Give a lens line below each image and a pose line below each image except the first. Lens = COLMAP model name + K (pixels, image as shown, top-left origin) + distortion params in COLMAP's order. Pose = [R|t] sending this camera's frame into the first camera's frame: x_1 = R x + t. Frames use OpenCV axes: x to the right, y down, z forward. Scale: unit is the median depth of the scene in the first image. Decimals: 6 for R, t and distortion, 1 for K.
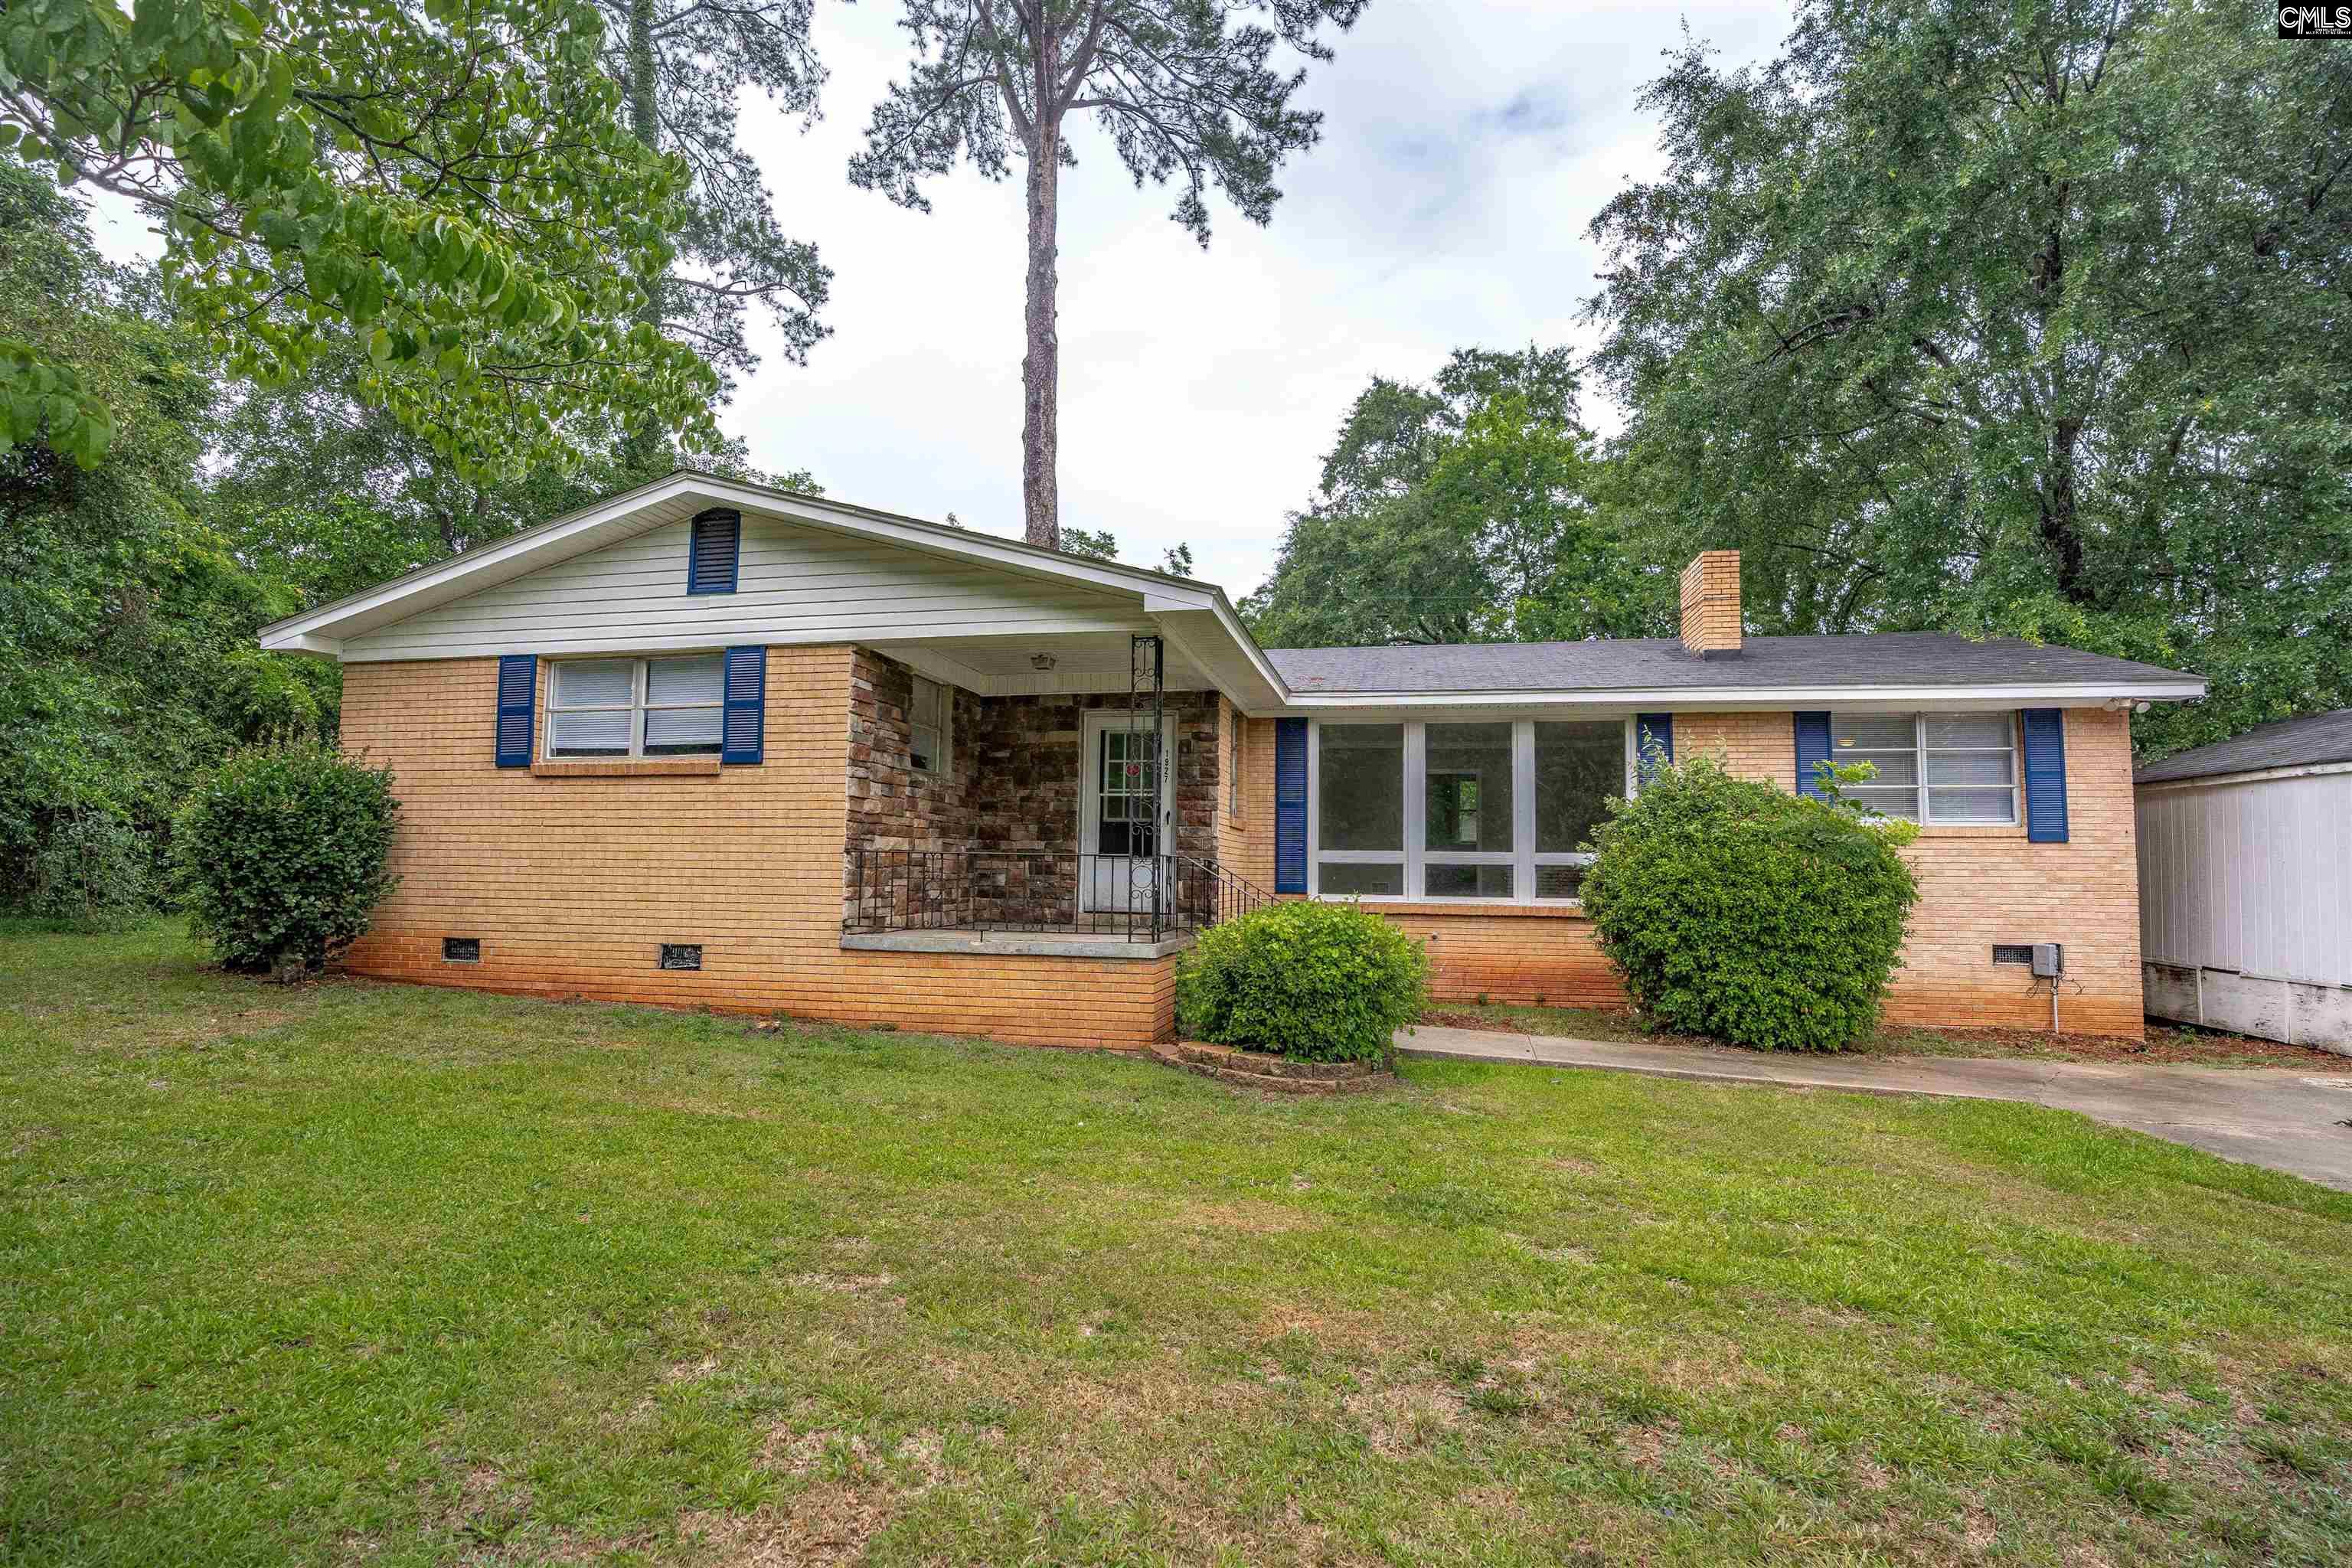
lens RADIAL K [[1125.2, 0, 1179.0], [0, 1125.2, 784.5], [0, 0, 1]] dist [-0.023487, 0.003357]
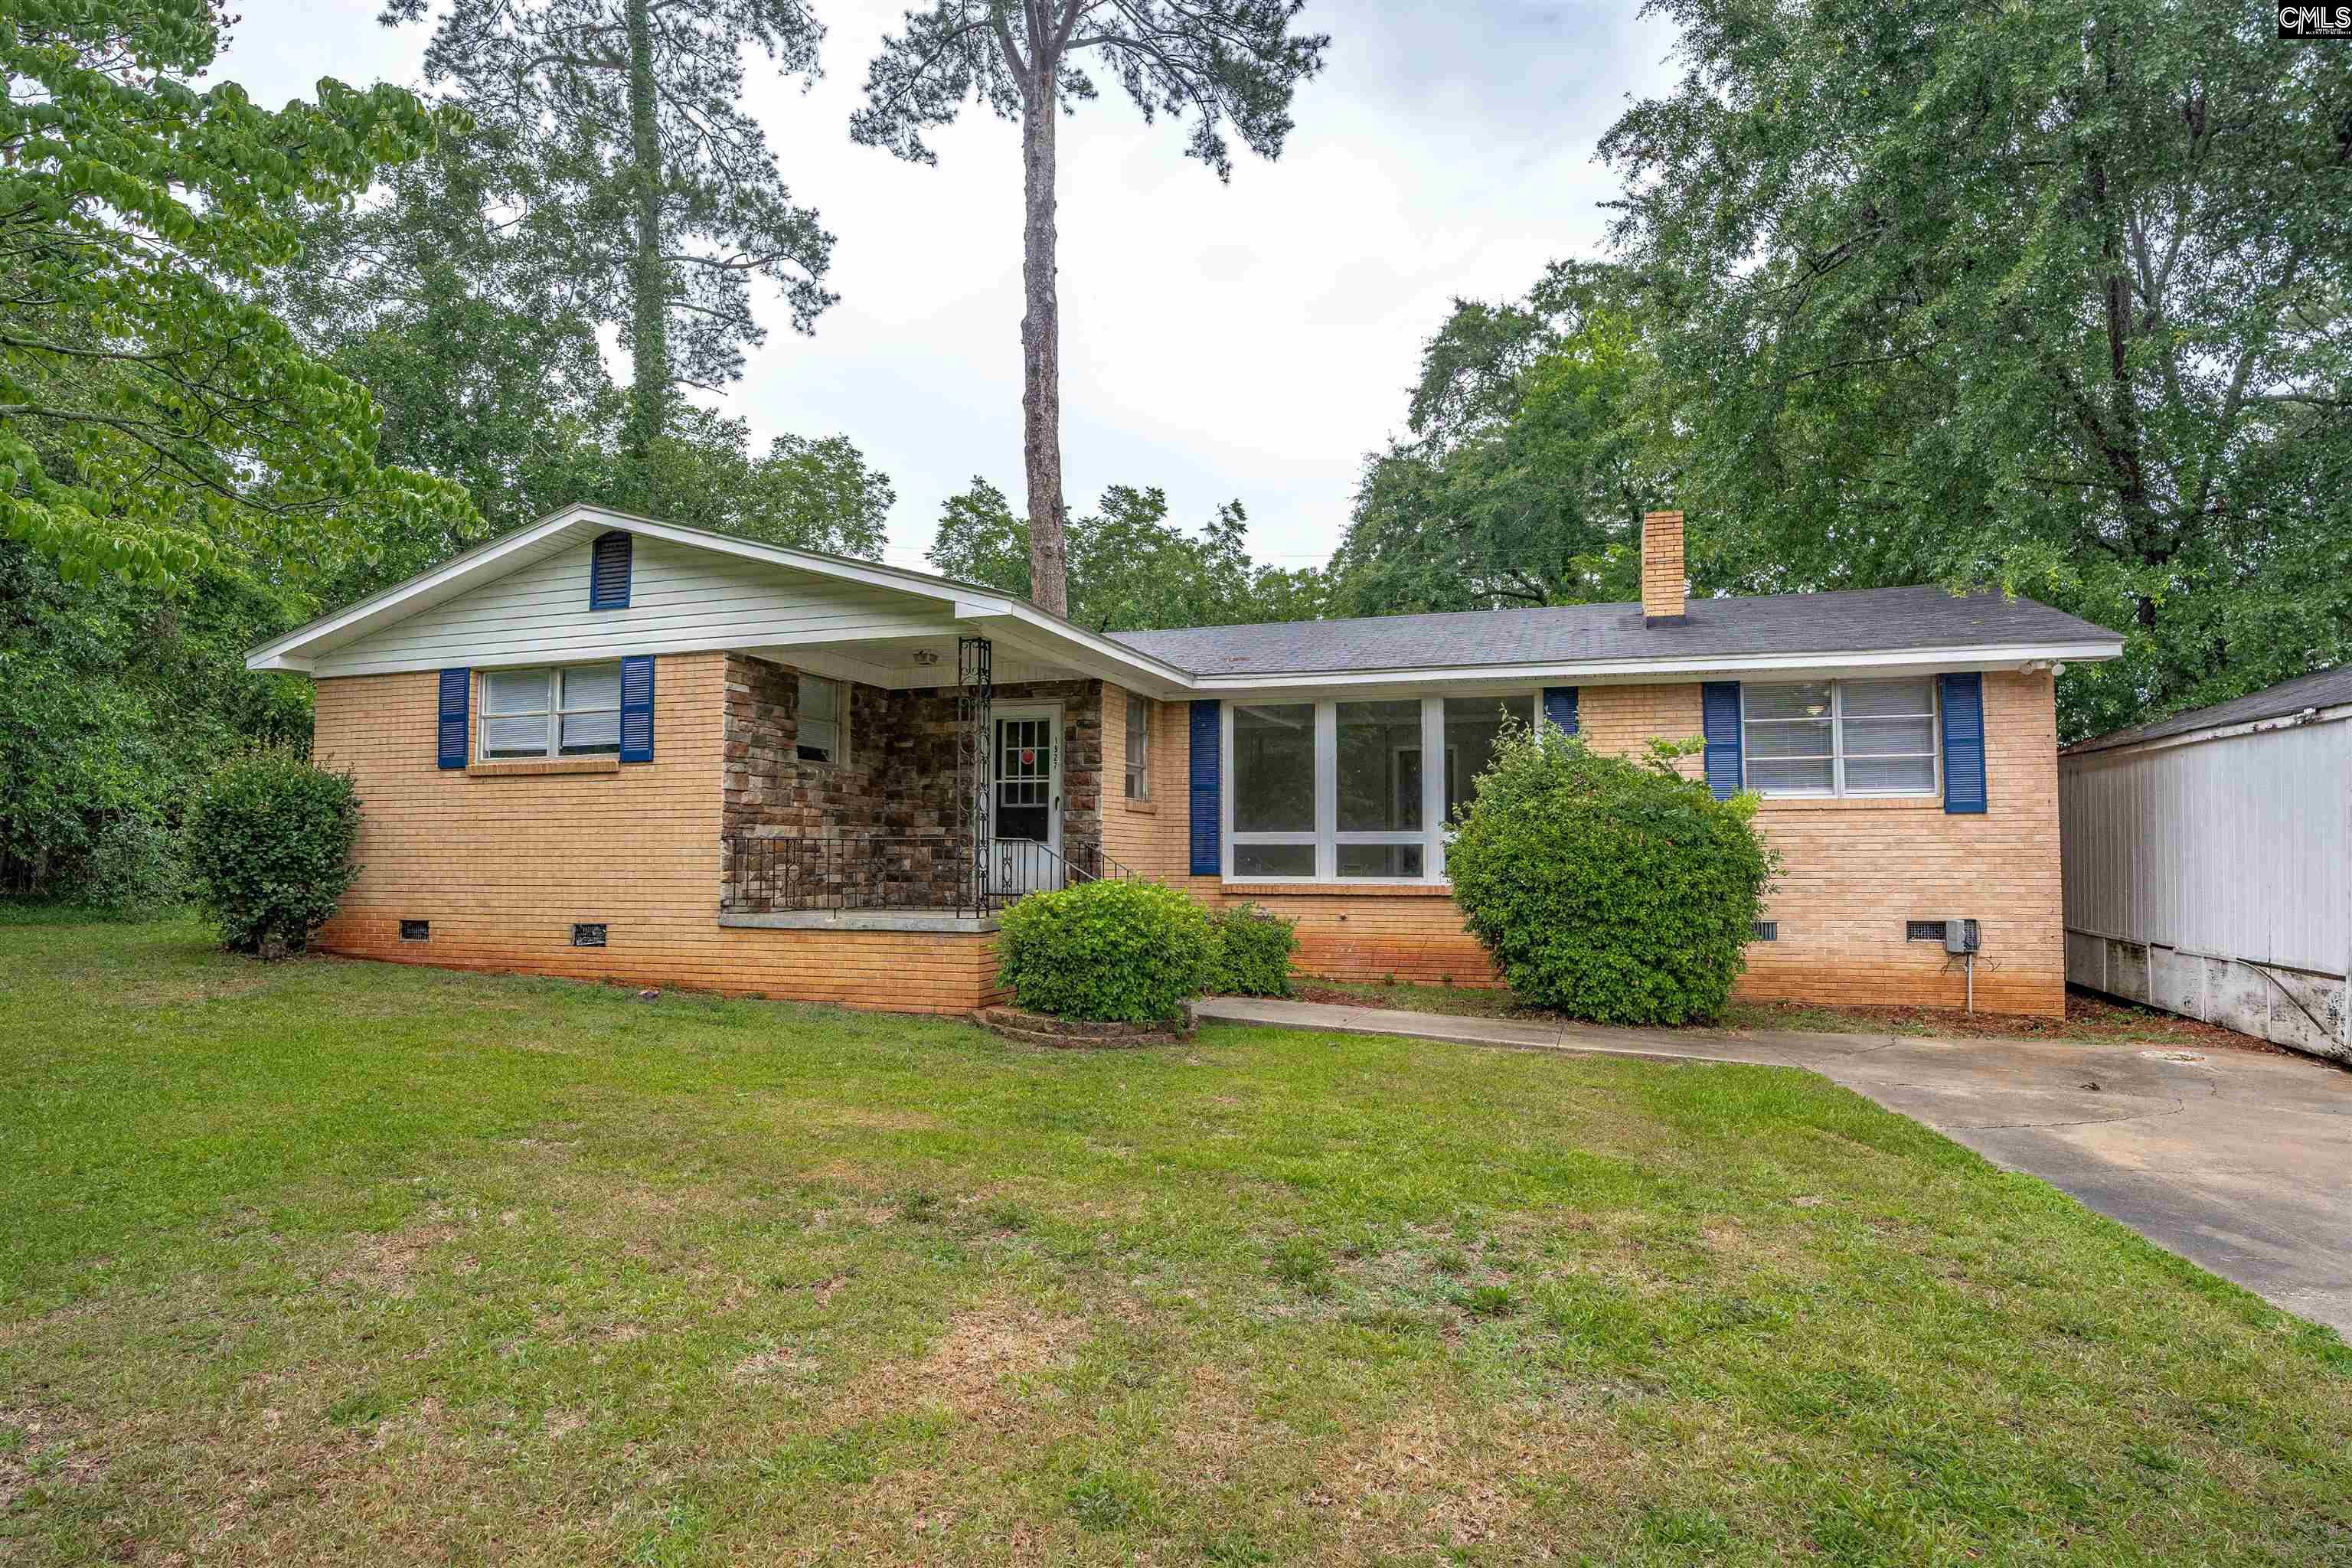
lens RADIAL K [[1297.6, 0, 1174.4], [0, 1297.6, 780.3], [0, 0, 1]] dist [-0.029304, 0.002615]
pose [[0.993097, -0.018799, -0.115784, 0.231076], [0.020620, 0.999681, 0.014552, -0.006154], [0.115473, -0.016839, 0.993168, -0.170022]]
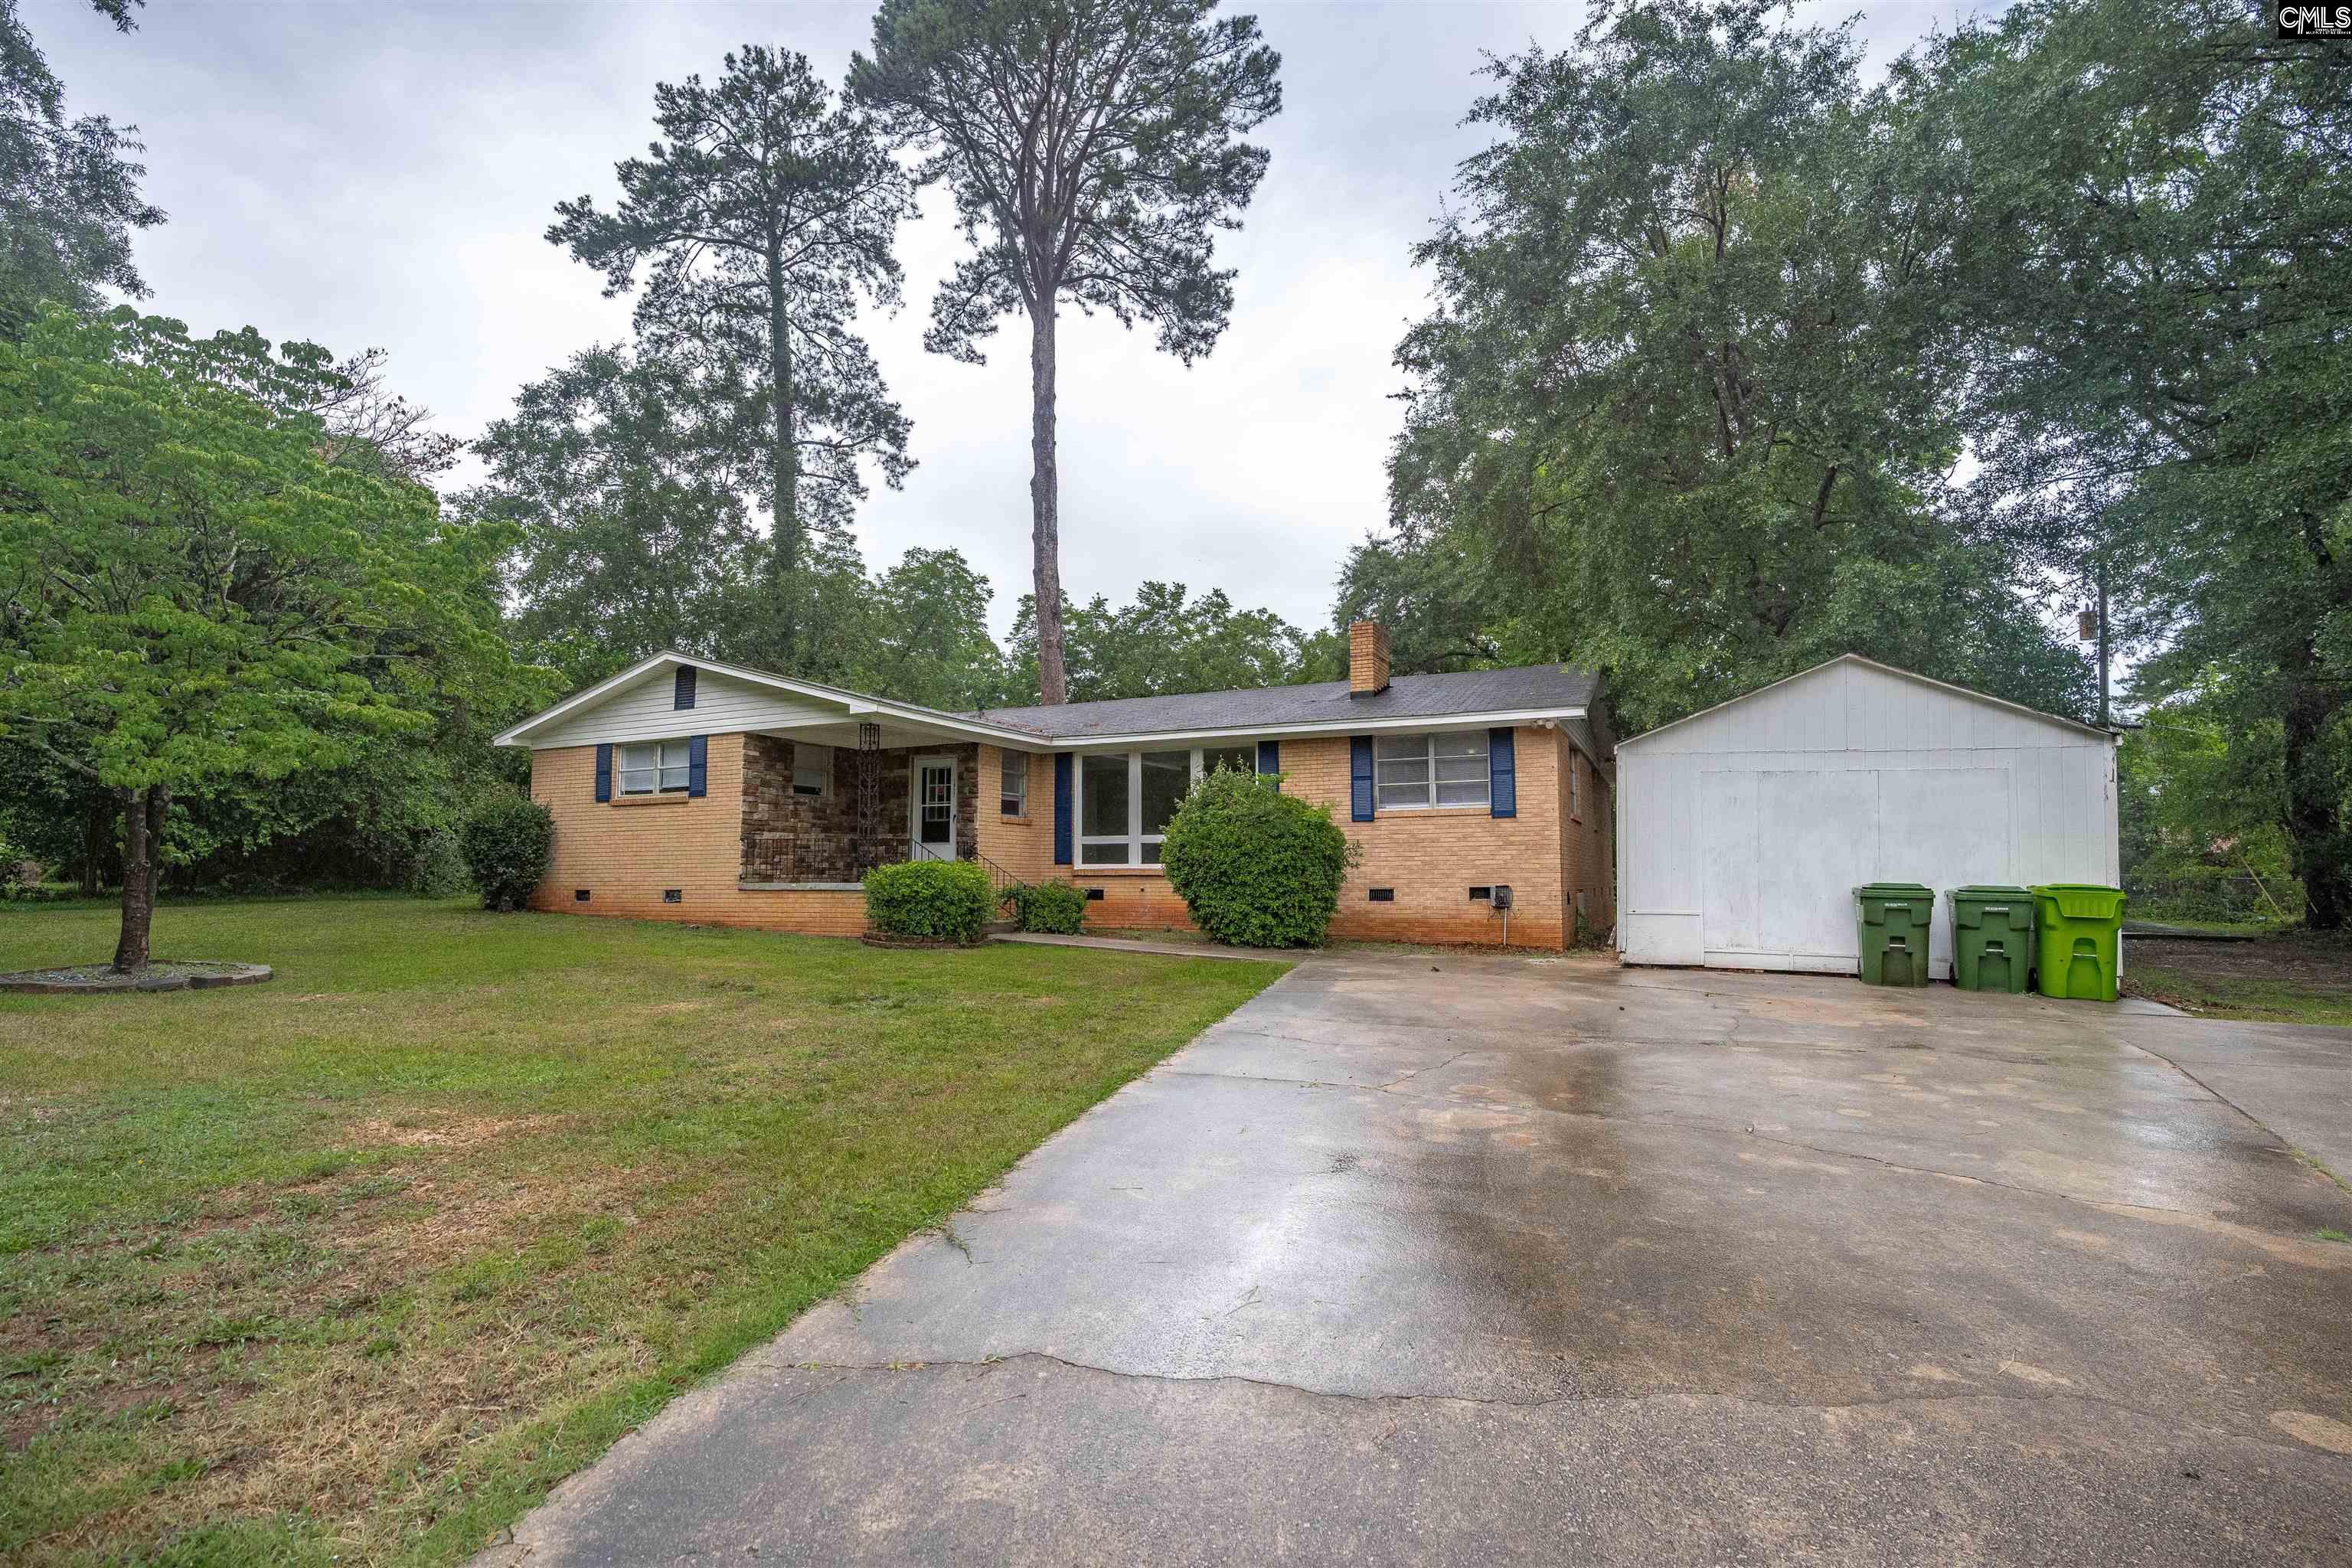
lens RADIAL K [[1125.2, 0, 1174.8], [0, 1125.2, 778.8], [0, 0, 1]] dist [-0.023487, 0.003357]
pose [[0.971997, -0.036956, -0.232070, 0.691562], [0.034334, 0.999293, -0.015329, 0.007628], [0.232472, 0.006932, 0.972578, -0.556358]]
